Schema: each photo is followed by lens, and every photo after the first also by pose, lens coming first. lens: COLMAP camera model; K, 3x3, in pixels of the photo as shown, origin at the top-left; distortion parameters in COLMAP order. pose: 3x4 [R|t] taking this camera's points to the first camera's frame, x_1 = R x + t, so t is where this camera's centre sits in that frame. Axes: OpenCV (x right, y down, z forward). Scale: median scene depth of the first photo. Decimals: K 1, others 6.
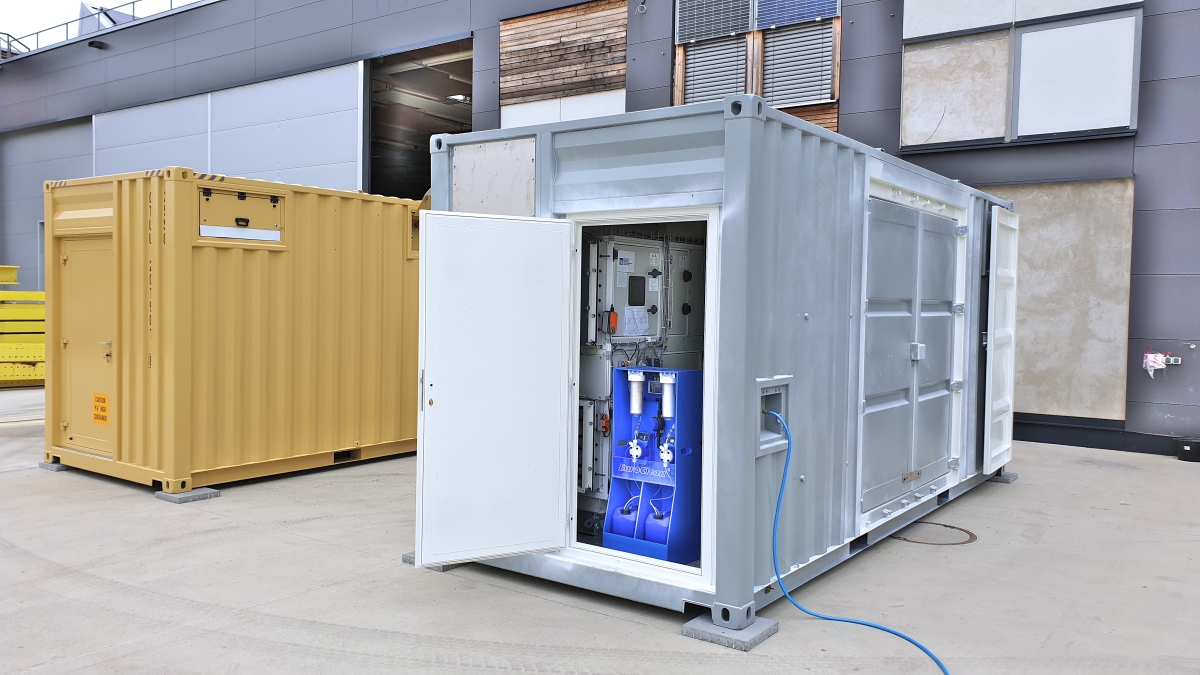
lens RADIAL K [[905.4, 0, 598.8], [0, 905.4, 323.5], [0, 0, 1]] dist [0.110030, -0.194580]
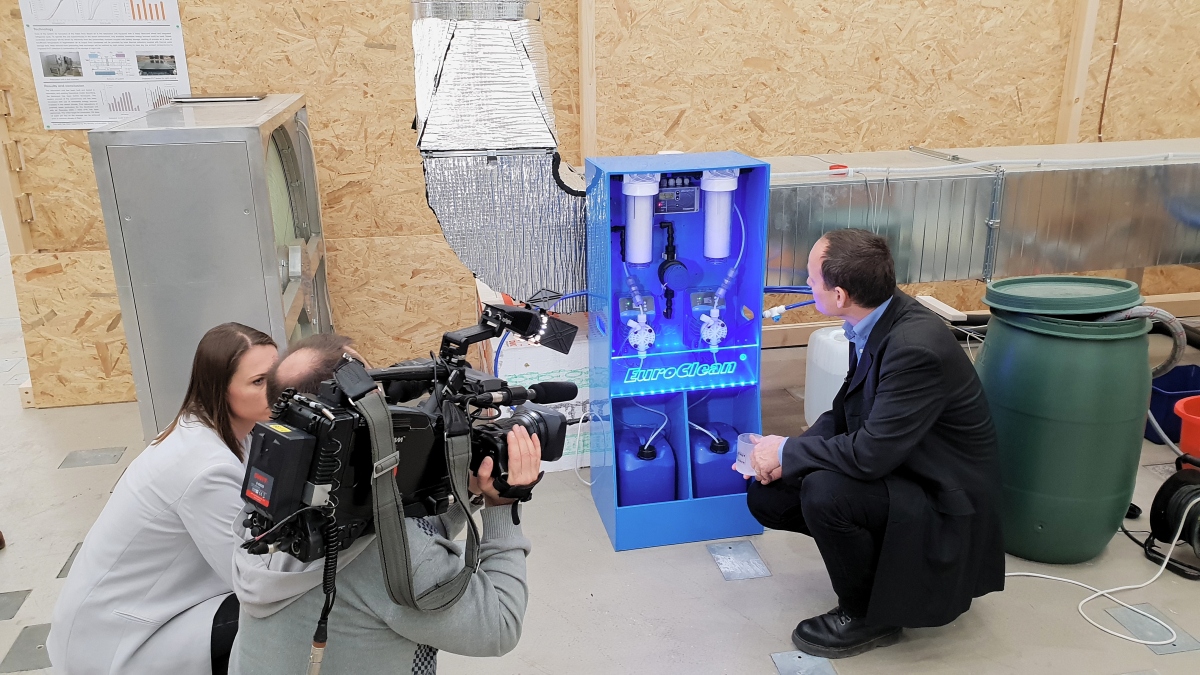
lens RADIAL K [[905.4, 0, 598.8], [0, 905.4, 323.5], [0, 0, 1]] dist [0.110030, -0.194580]
pose [[0.649687, -0.271982, 0.709882, -0.323898], [0.031237, 0.942570, 0.332544, -0.029934], [-0.759560, -0.193875, 0.620872, 0.718024]]
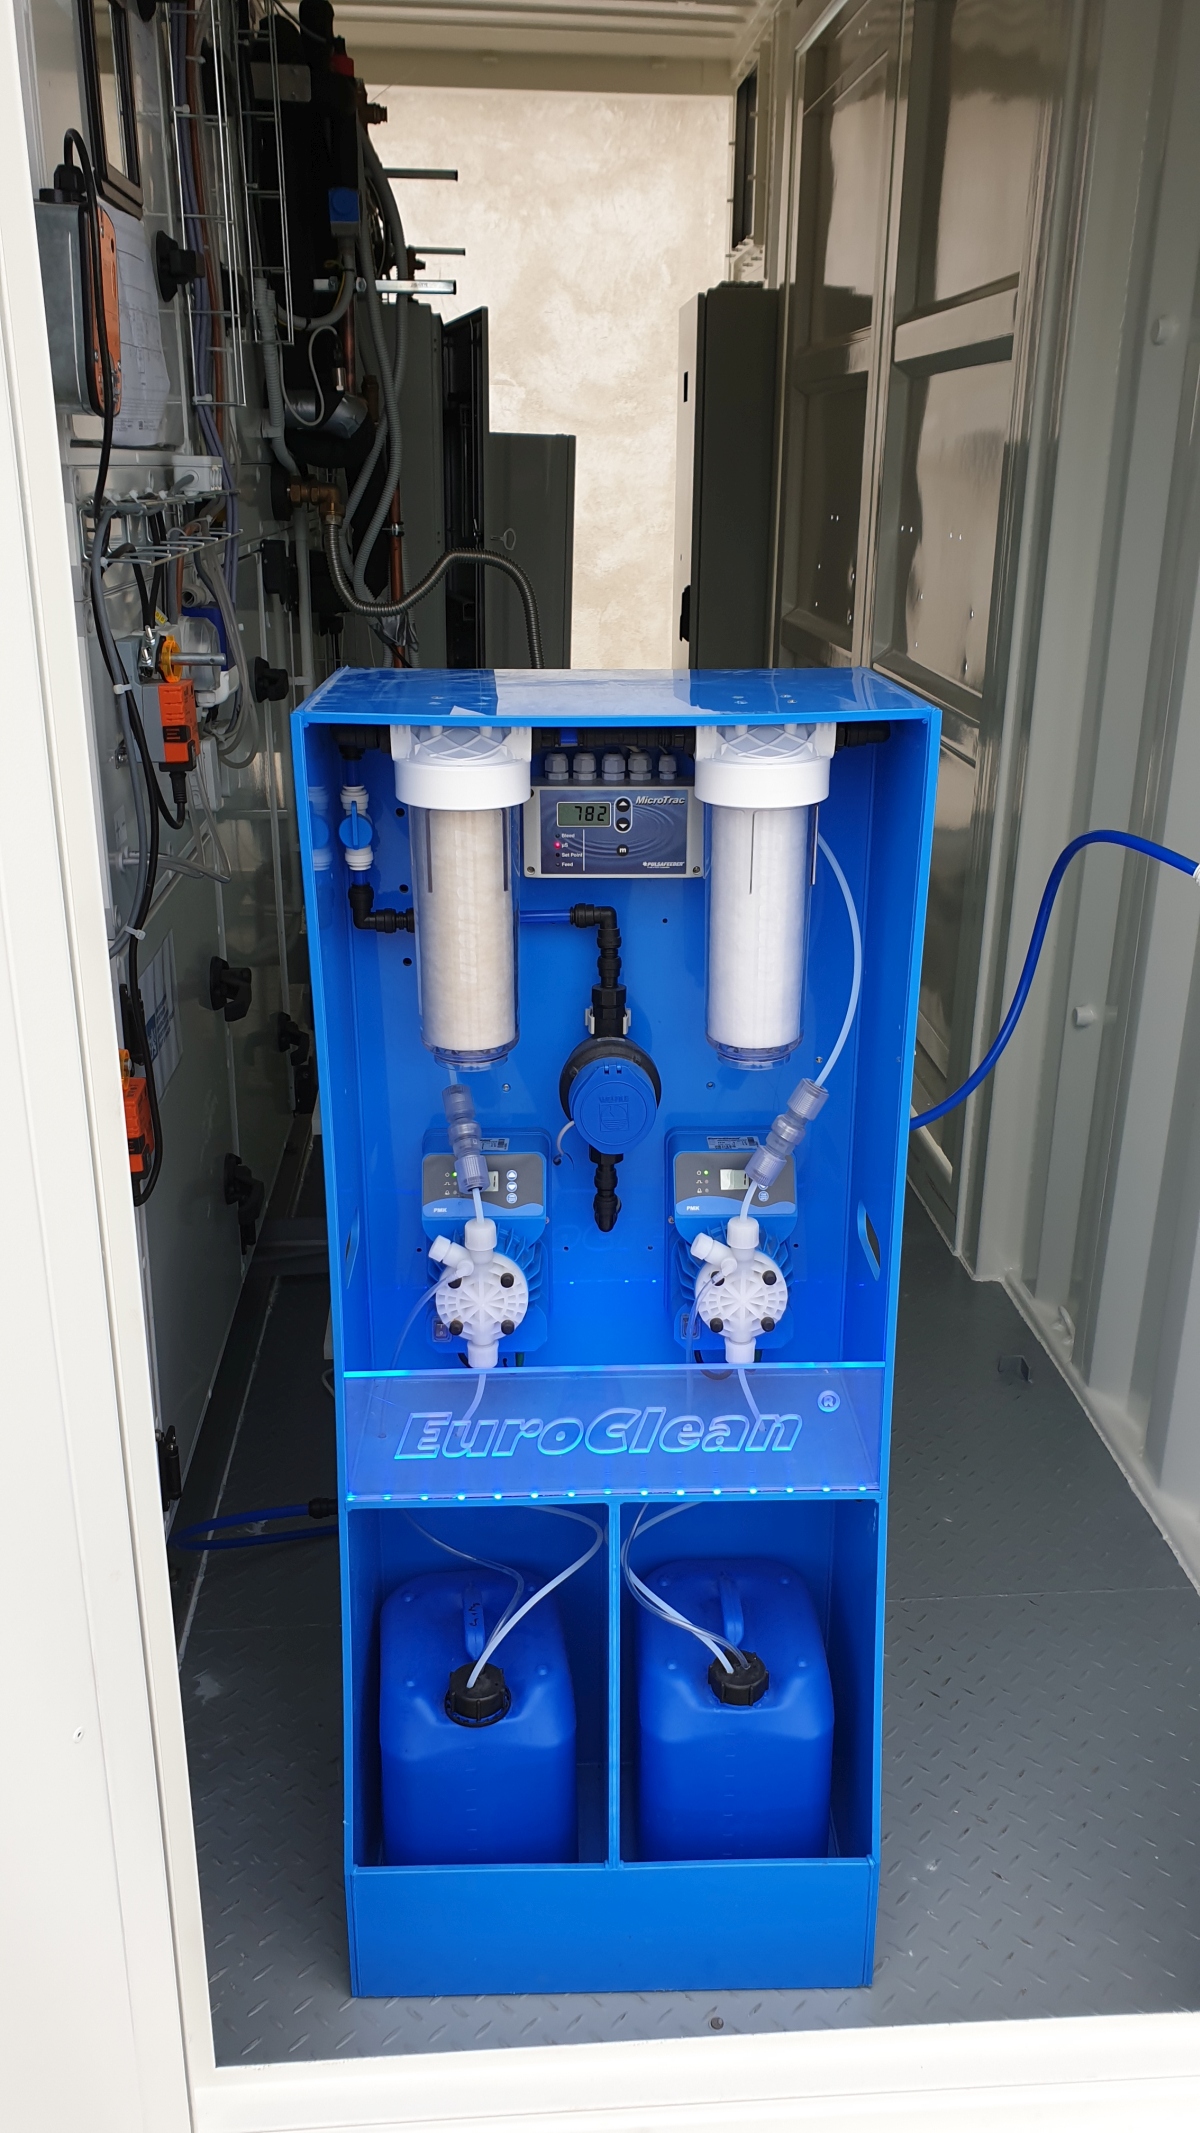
lens RADIAL K [[1626.4, 0, 600.0], [0, 1626.4, 1066.5], [0, 0, 1]] dist [0.081218, -0.103183]
pose [[0.766162, -0.227943, 0.600864, -0.091900], [0.014519, 0.940883, 0.338419, 0.020846], [-0.642483, -0.250560, 0.724179, 0.816125]]
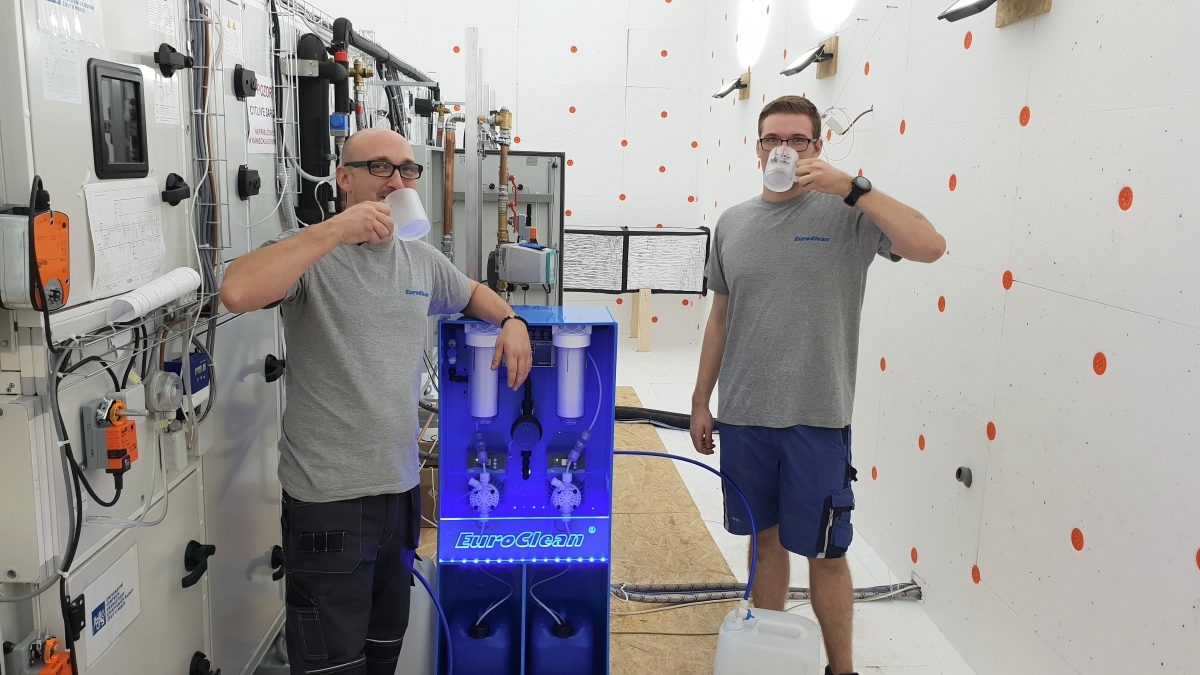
lens RADIAL K [[905.4, 0, 598.8], [0, 905.4, 323.5], [0, 0, 1]] dist [0.110030, -0.194580]
pose [[0.737795, -0.106962, 0.666497, -0.212660], [-0.011299, 0.985271, 0.170628, -0.022880], [-0.674930, -0.133419, 0.725719, 0.646760]]
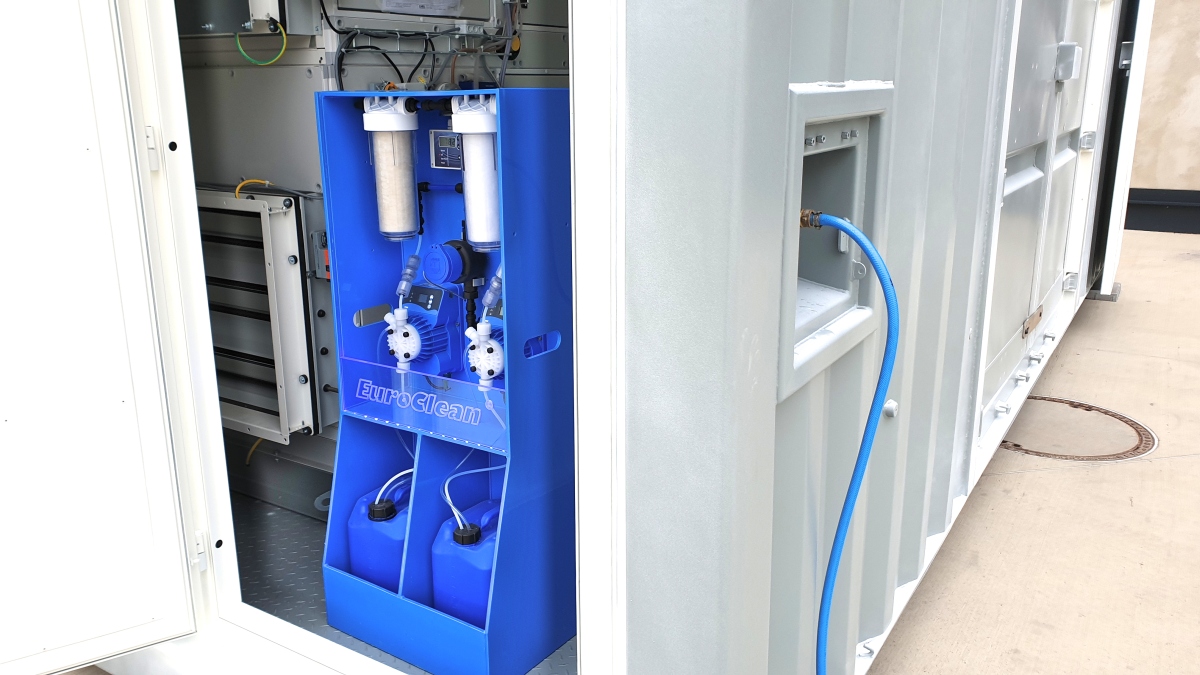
lens RADIAL K [[905.4, 0, 598.8], [0, 905.4, 323.5], [0, 0, 1]] dist [0.110030, -0.194580]
pose [[0.997298, -0.042252, 0.060090, 0.094082], [0.027404, 0.972967, 0.229314, 0.057897], [-0.068155, -0.227048, 0.971496, 0.665709]]
